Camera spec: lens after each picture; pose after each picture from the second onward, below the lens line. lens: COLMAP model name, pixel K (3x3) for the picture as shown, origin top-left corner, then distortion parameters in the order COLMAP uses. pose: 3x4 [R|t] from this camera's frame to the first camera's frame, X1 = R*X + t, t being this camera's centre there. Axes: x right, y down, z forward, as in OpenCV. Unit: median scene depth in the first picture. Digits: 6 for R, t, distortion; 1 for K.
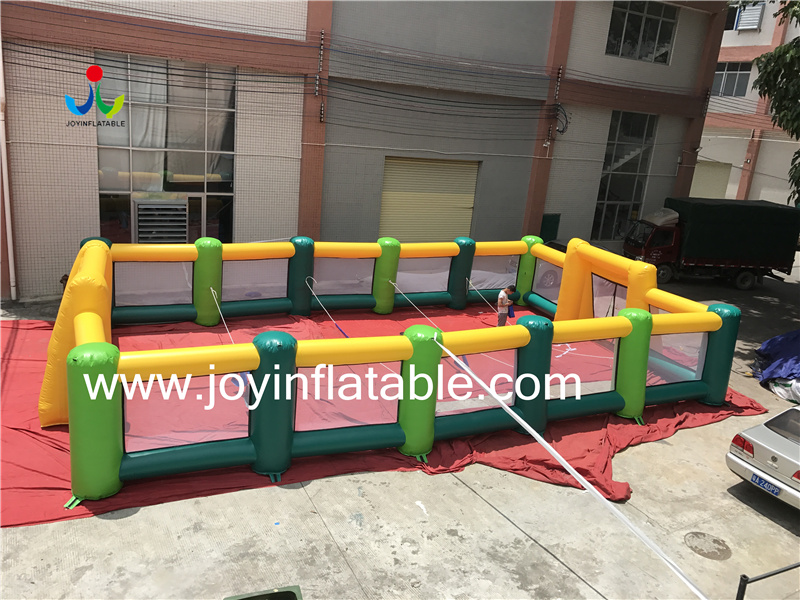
lens RADIAL K [[660.6, 0, 400.0], [0, 660.6, 300.0], [0, 0, 1]] dist [0.004359, -0.001442]
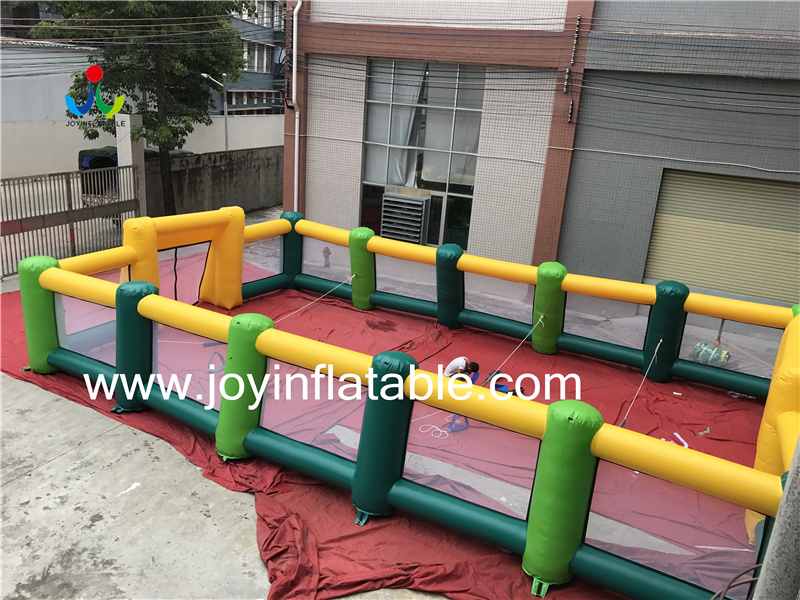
lens RADIAL K [[660.6, 0, 400.0], [0, 660.6, 300.0], [0, 0, 1]] dist [0.004359, -0.001442]
pose [[0.583221, 0.199109, -0.787534, 0.492393], [-0.239729, 0.968503, 0.067327, -0.054298], [0.776134, 0.149528, 0.612583, 0.352914]]
